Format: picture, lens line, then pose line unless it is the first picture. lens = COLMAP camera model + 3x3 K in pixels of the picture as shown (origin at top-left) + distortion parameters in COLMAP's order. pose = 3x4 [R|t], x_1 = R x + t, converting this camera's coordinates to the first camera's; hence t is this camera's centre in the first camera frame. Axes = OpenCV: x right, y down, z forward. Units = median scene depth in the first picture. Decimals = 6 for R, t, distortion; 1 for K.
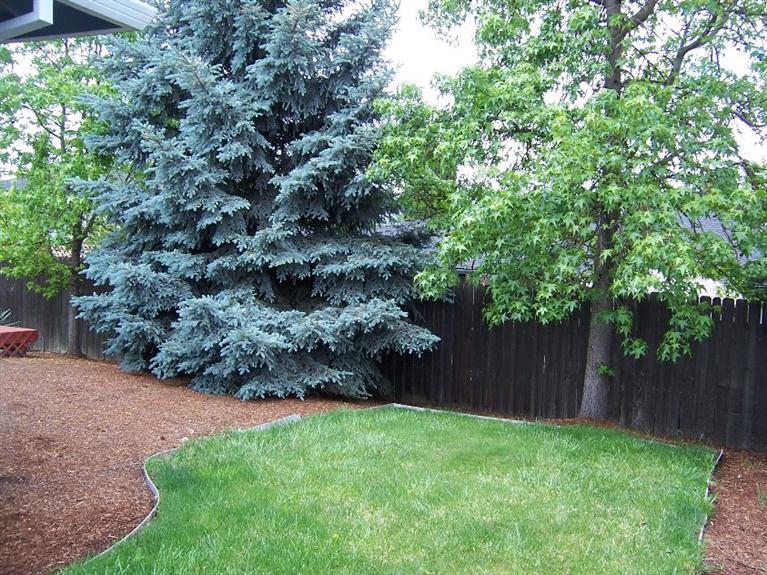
lens RADIAL K [[761.1, 0, 383.5], [0, 761.1, 287.5], [0, 0, 1]] dist [-0.131543, 0.151824]
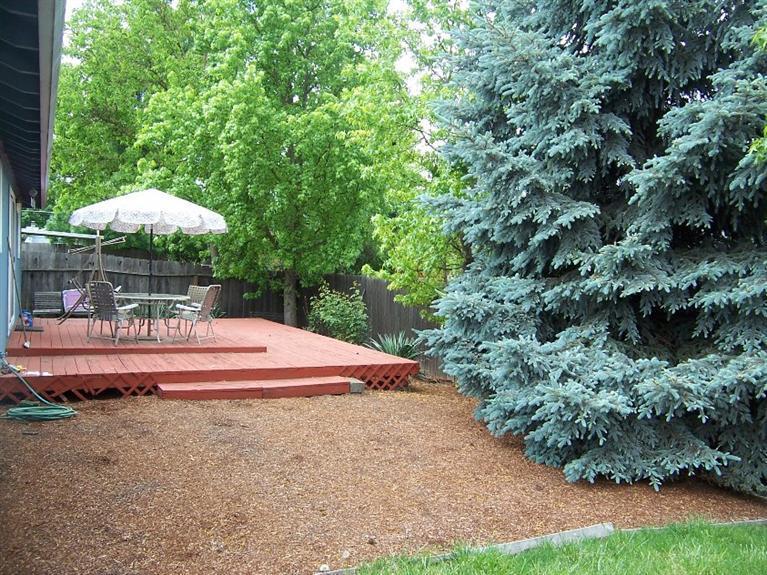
lens RADIAL K [[761.1, 0, 383.5], [0, 761.1, 287.5], [0, 0, 1]] dist [-0.131543, 0.151824]
pose [[0.794521, -0.011627, -0.607125, 0.103277], [-0.004880, 0.999662, -0.025530, -0.015914], [0.607217, 0.023246, 0.794196, 0.296269]]
